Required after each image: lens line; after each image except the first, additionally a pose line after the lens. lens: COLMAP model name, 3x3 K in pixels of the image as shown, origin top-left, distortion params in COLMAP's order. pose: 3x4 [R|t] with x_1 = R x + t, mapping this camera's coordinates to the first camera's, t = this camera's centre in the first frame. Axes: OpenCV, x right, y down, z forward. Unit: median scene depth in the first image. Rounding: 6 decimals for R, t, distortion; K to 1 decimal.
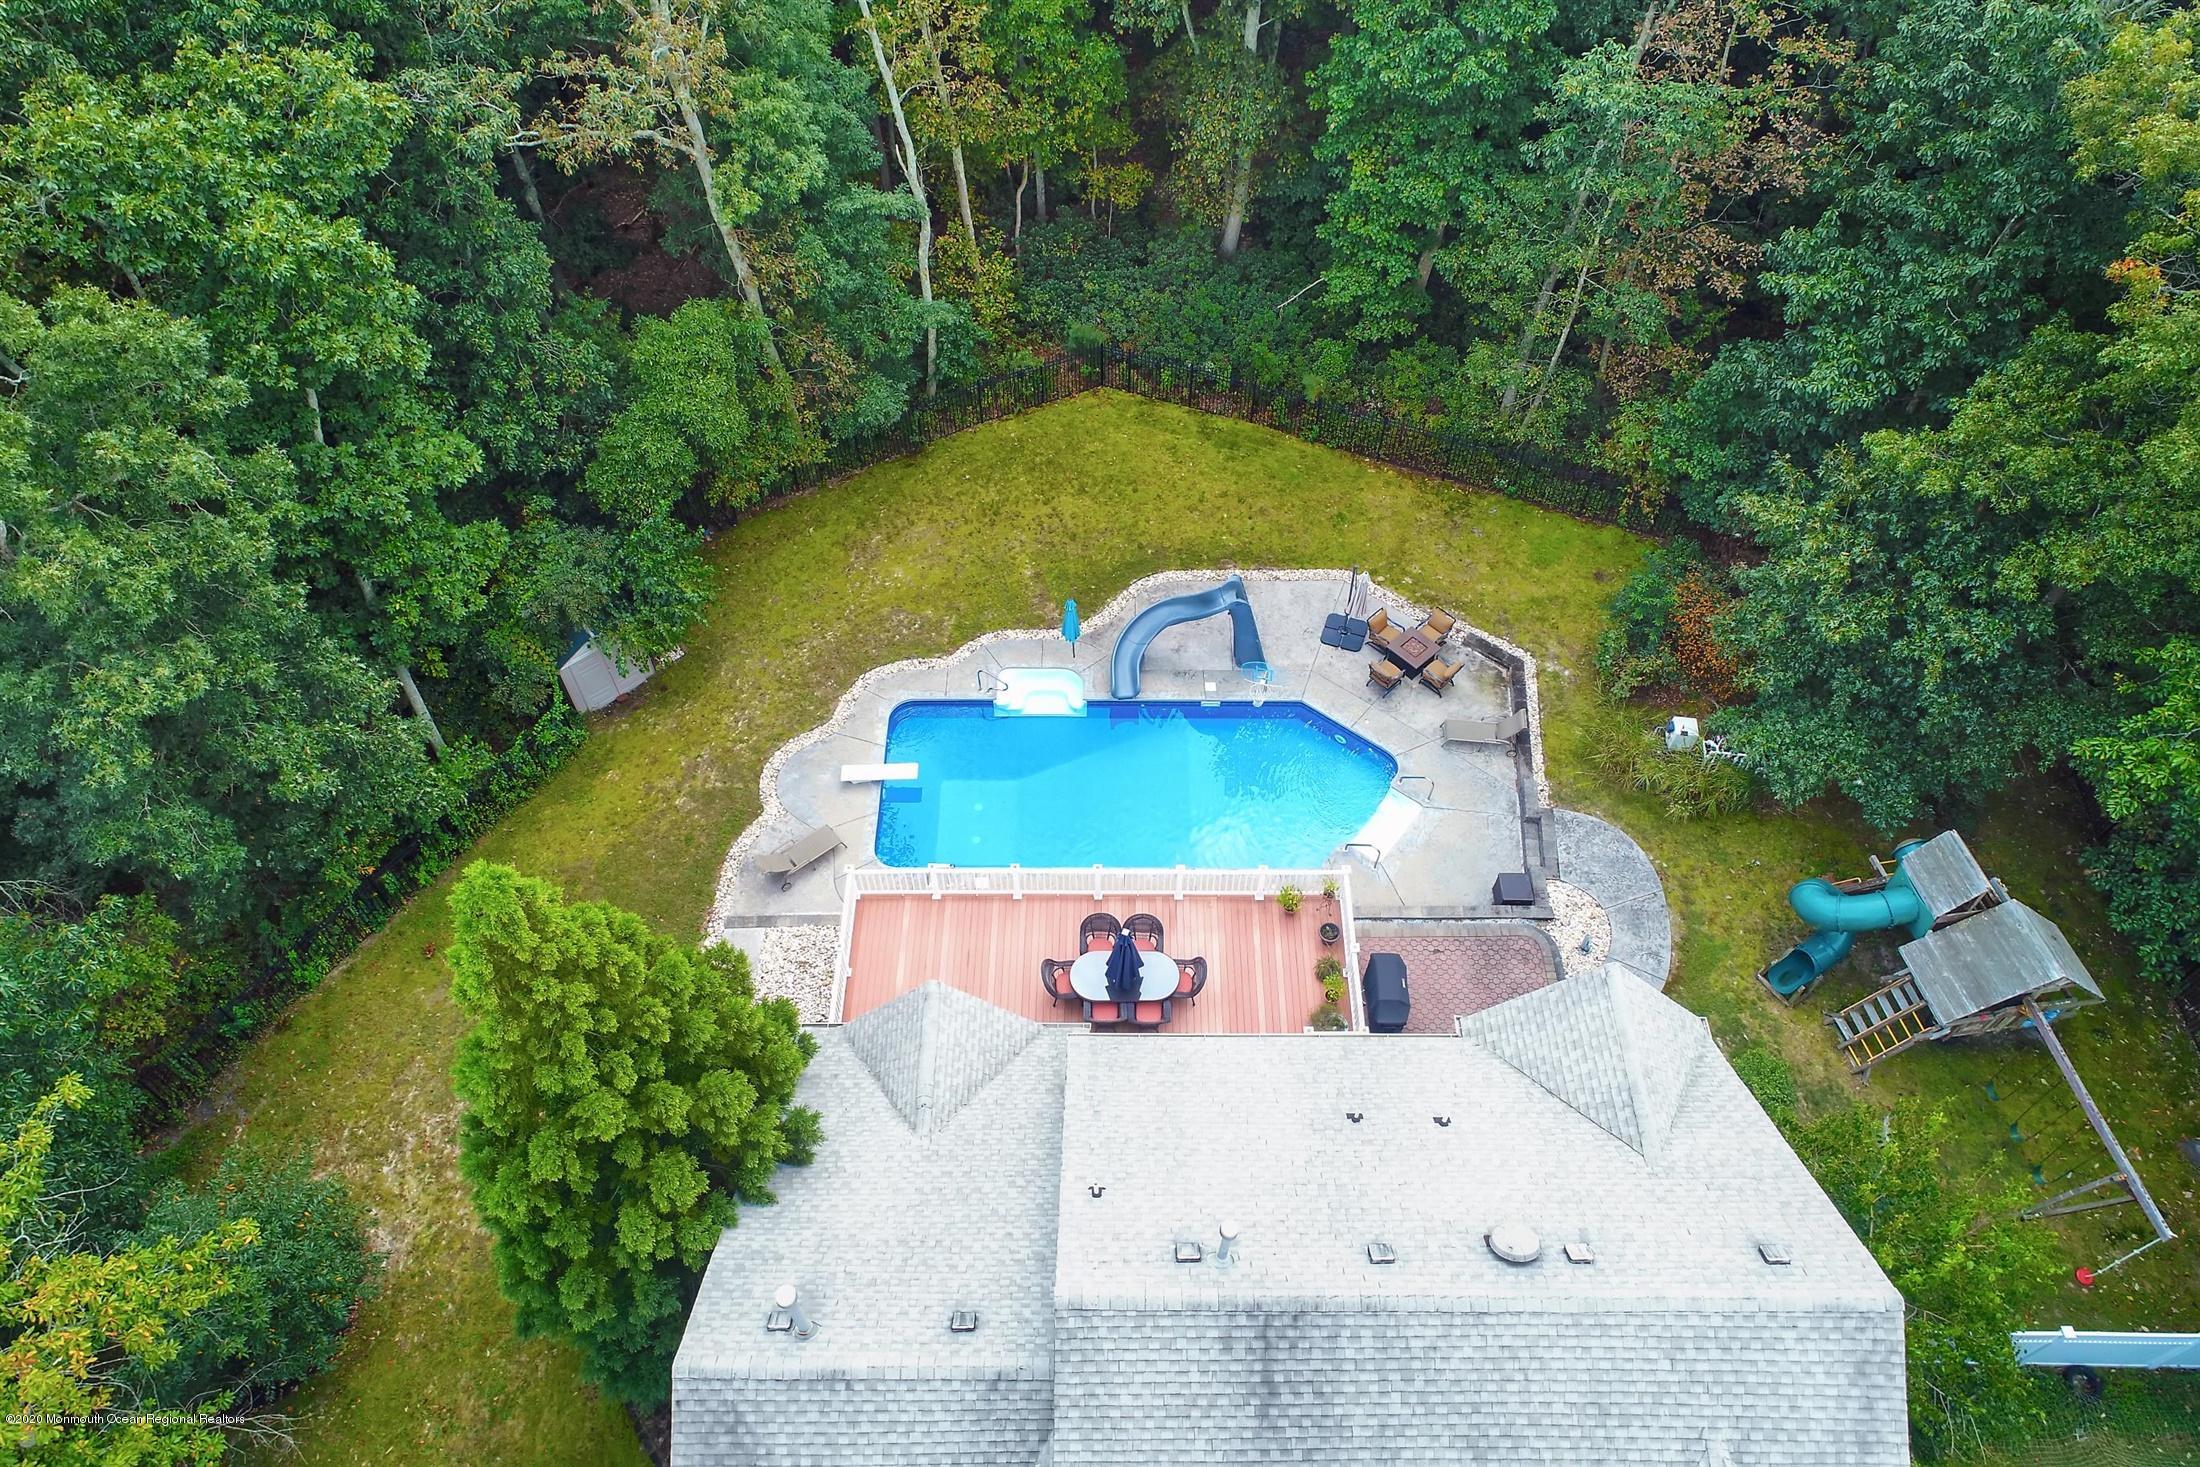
lens RADIAL K [[1467.7, 0, 1100.0], [0, 1467.7, 733.5], [0, 0, 1]] dist [-0.001156, -0.002399]
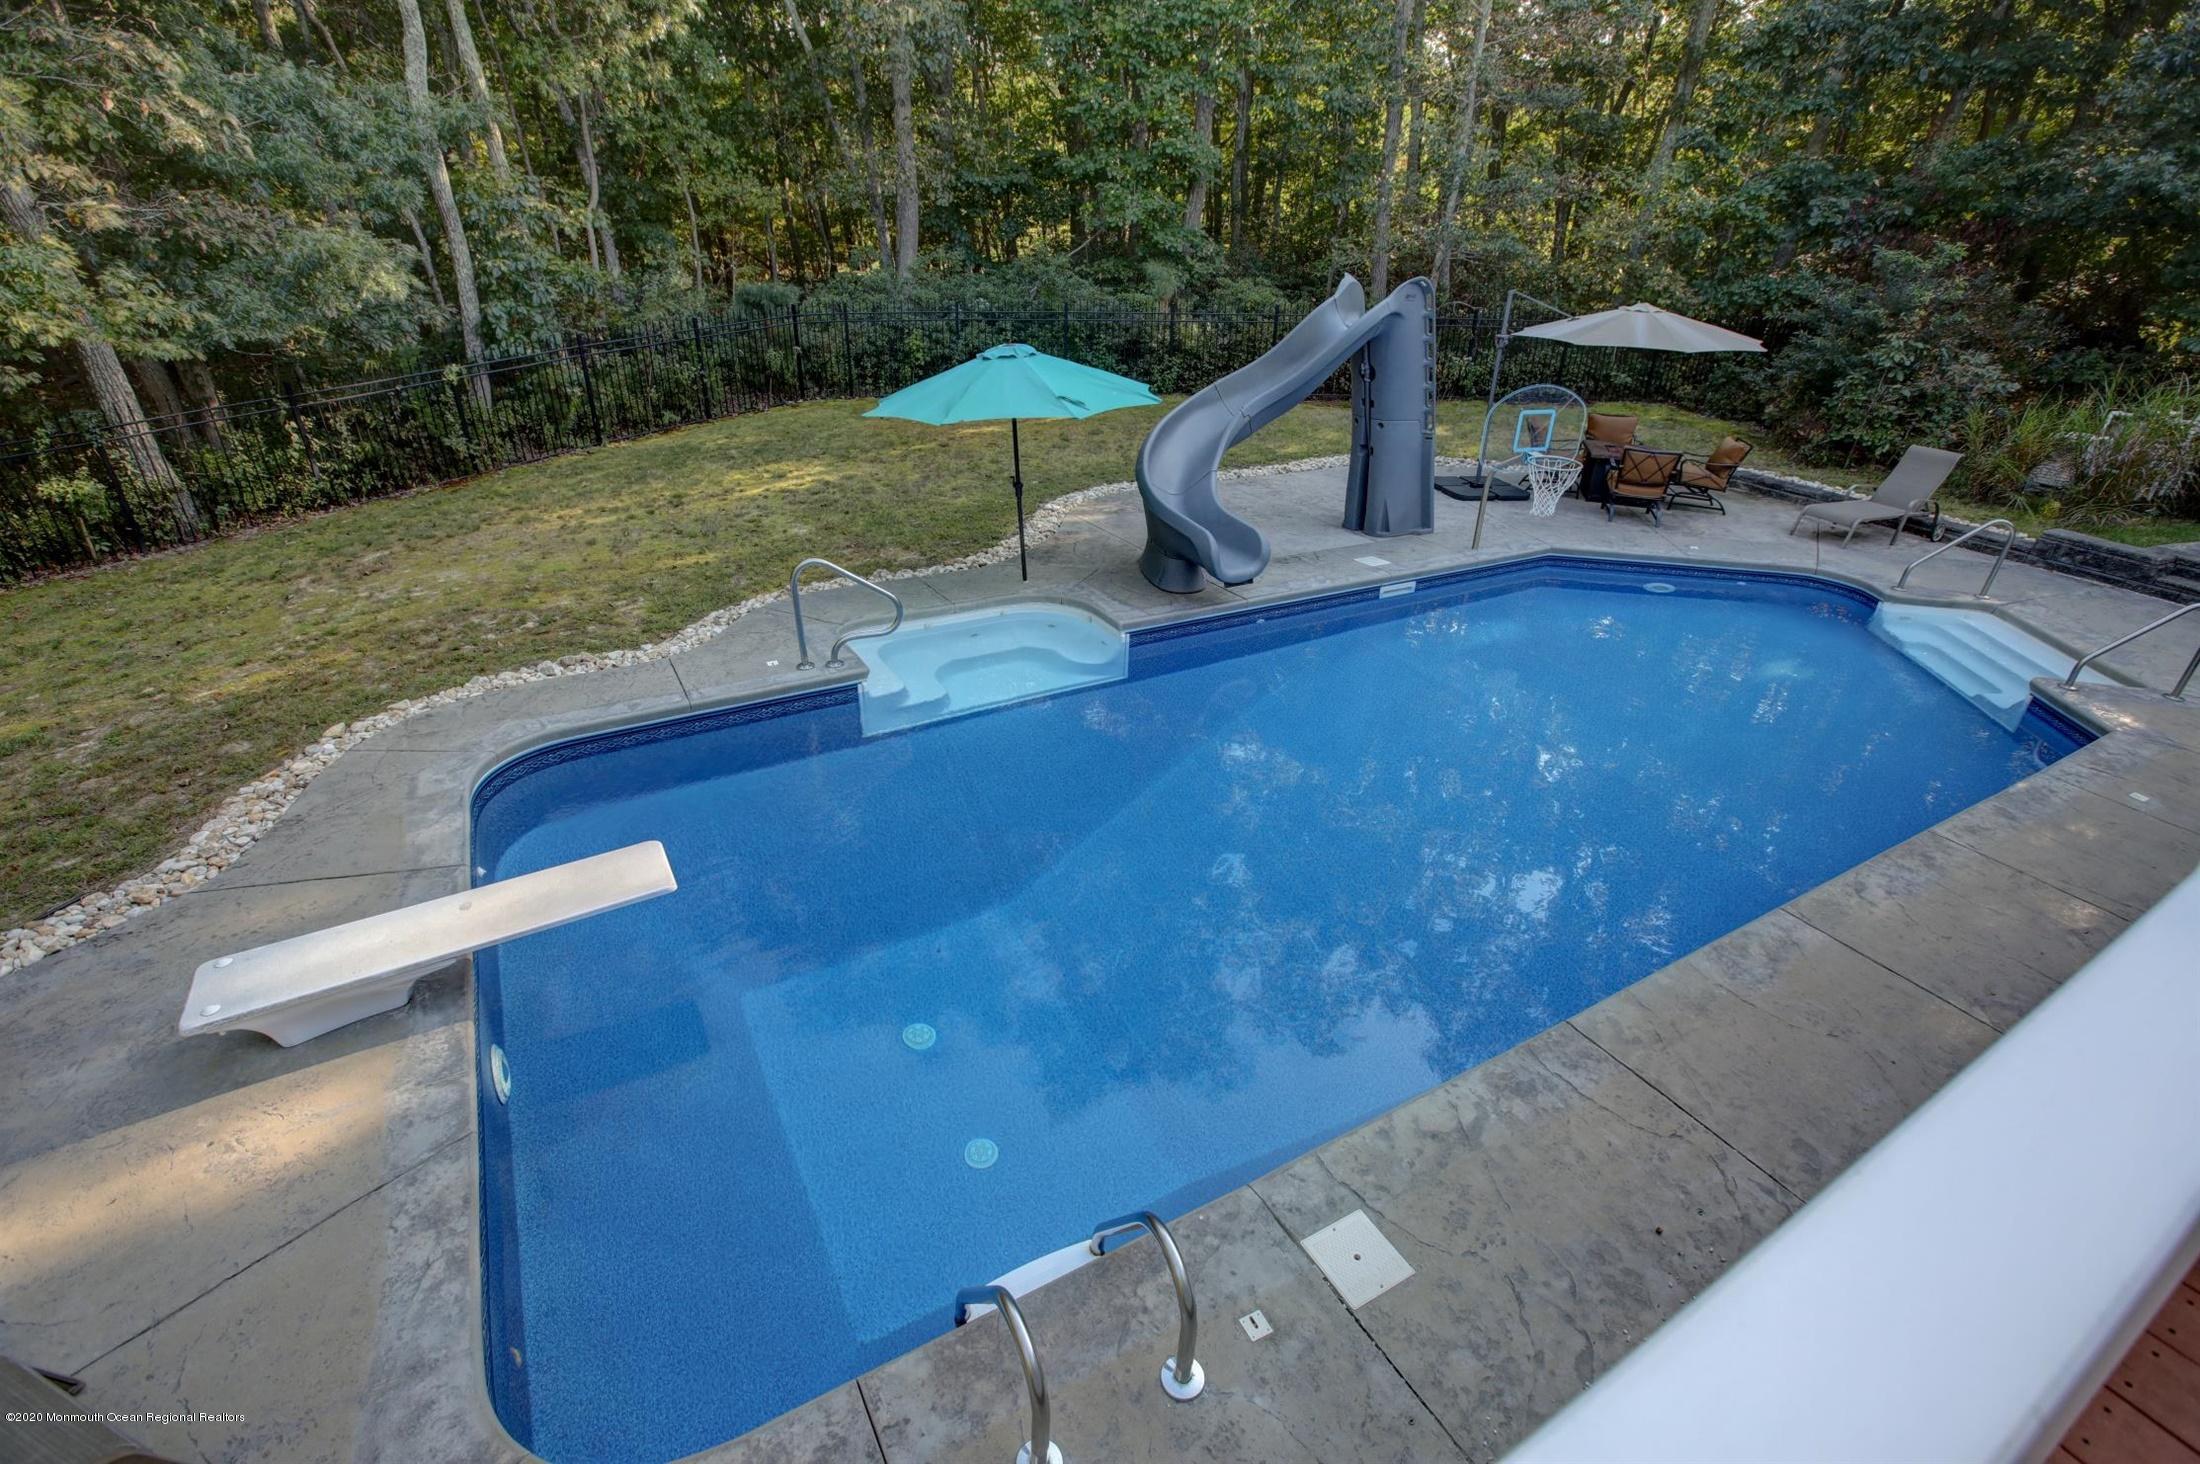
lens RADIAL K [[999.2, 0, 1100.0], [0, 999.2, 732.0], [0, 0, 1]] dist [-0.039486, 0.010478]
pose [[0.867158, -0.214104, 0.449663, -0.123694], [0.383191, 0.863547, -0.327798, 0.071623], [-0.318123, 0.456559, 0.830874, 0.819998]]
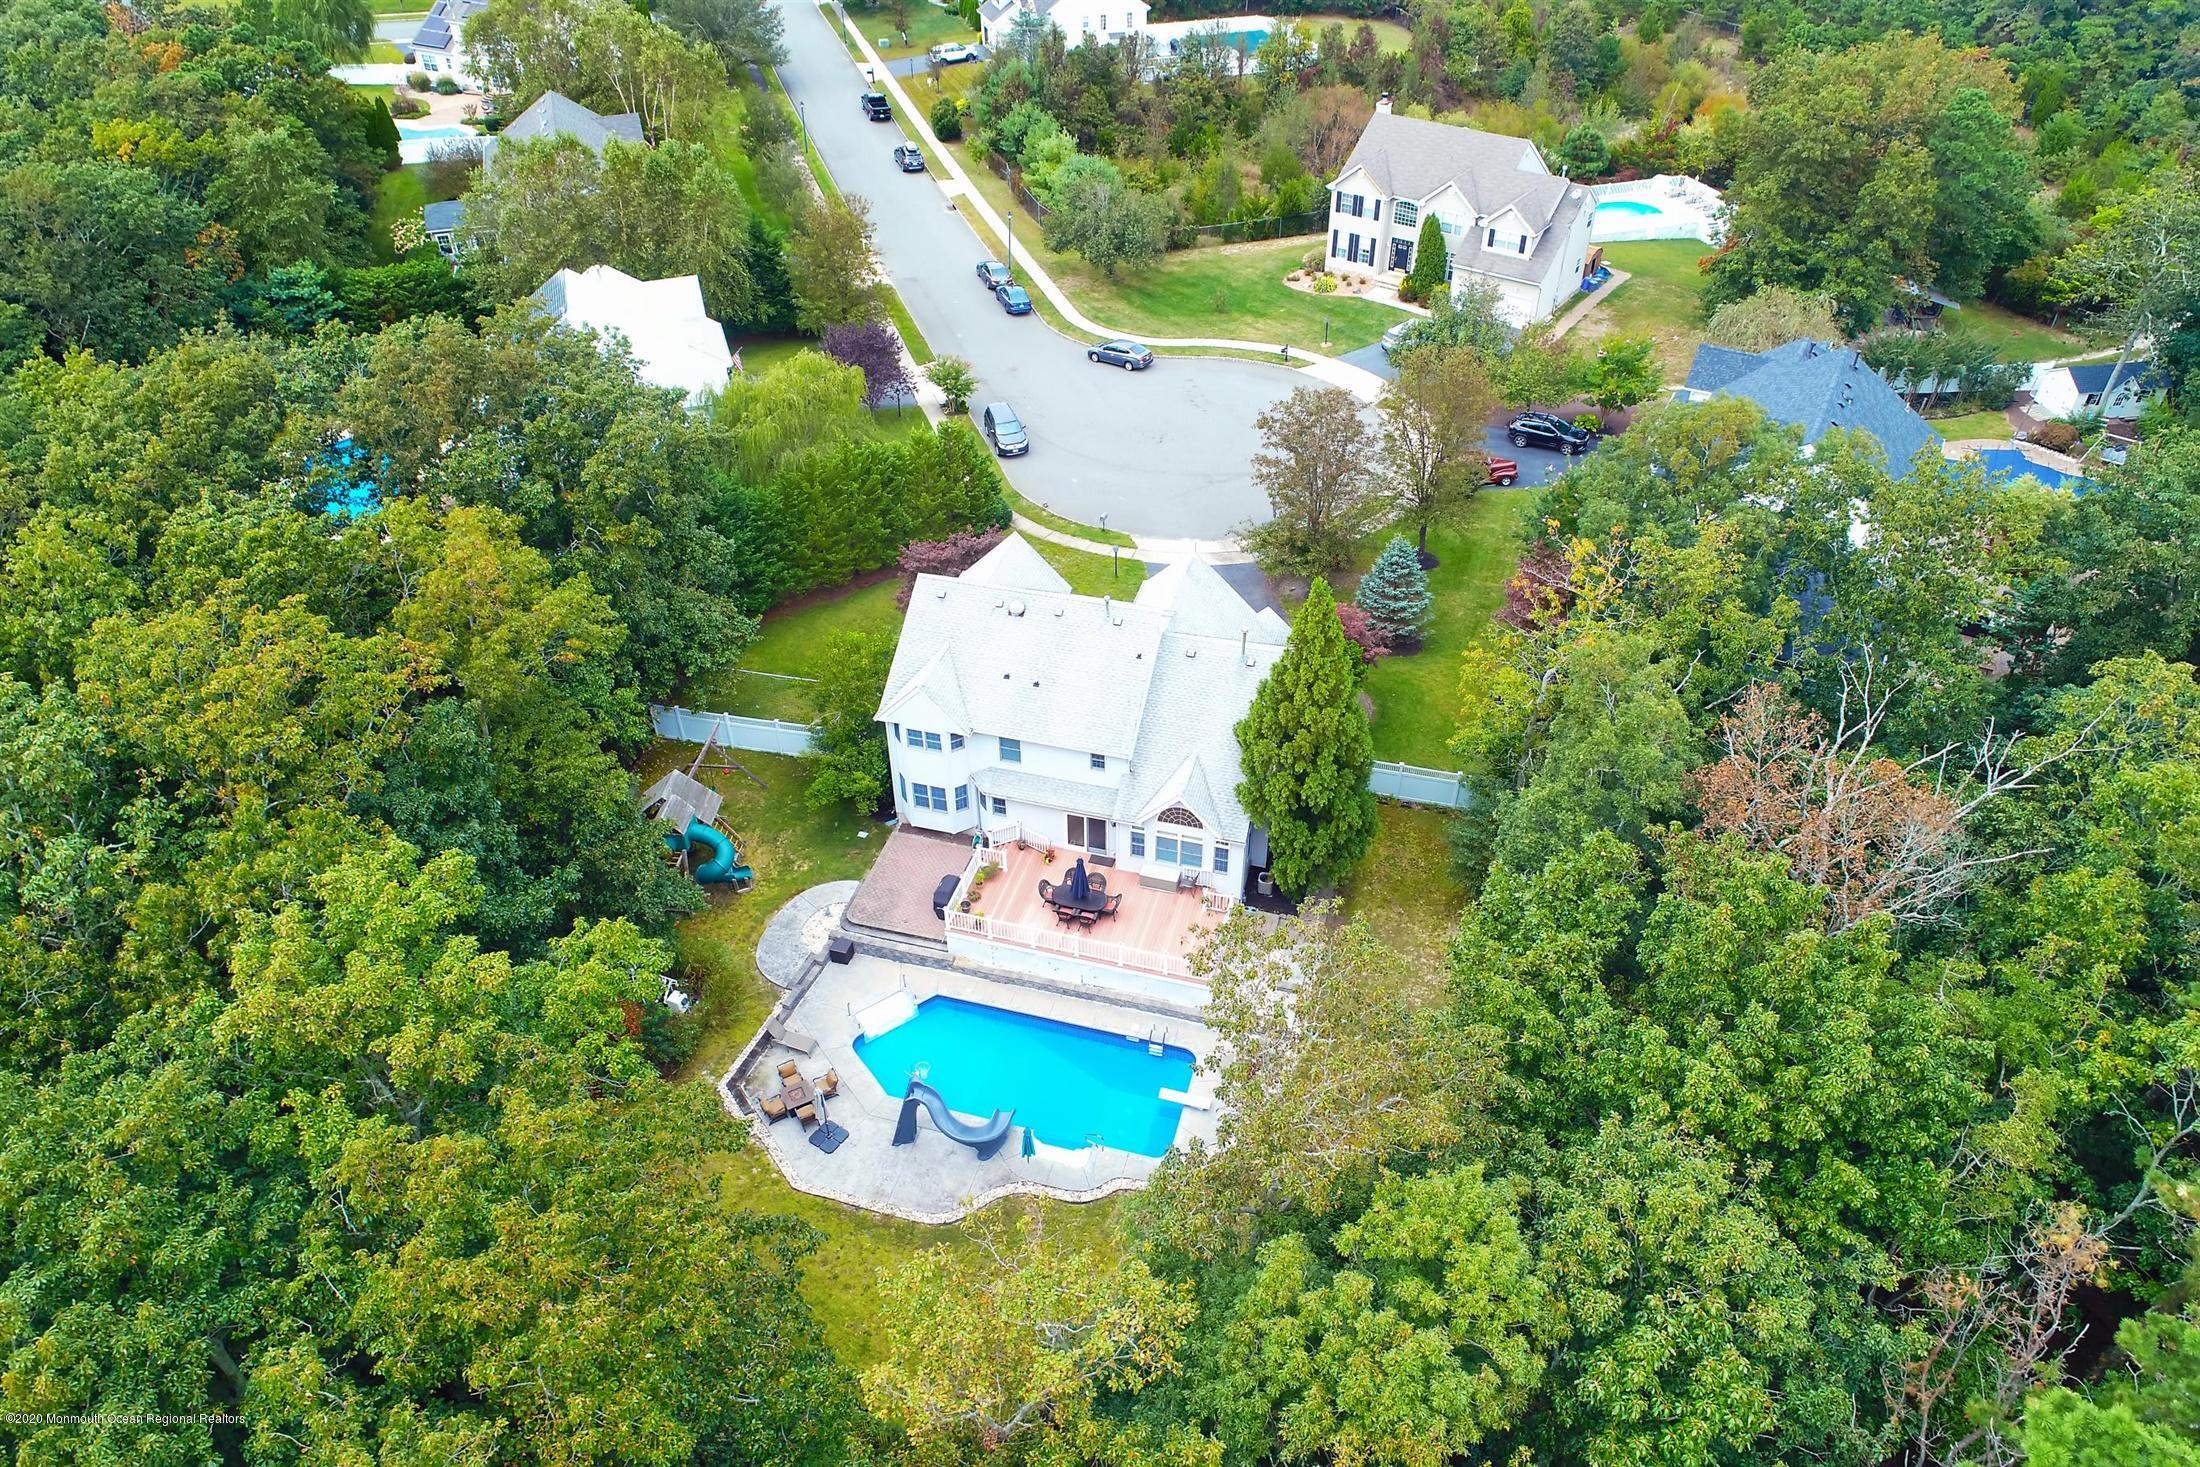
lens RADIAL K [[1514.2, 0, 1100.0], [0, 1514.2, 733.5], [0, 0, 1]] dist [0.002730, -0.001111]
pose [[-0.962946, -0.164283, 0.213885, -0.317941], [0.217592, -0.004695, 0.976029, -1.410372], [-0.159340, 0.986402, 0.040268, 0.558383]]
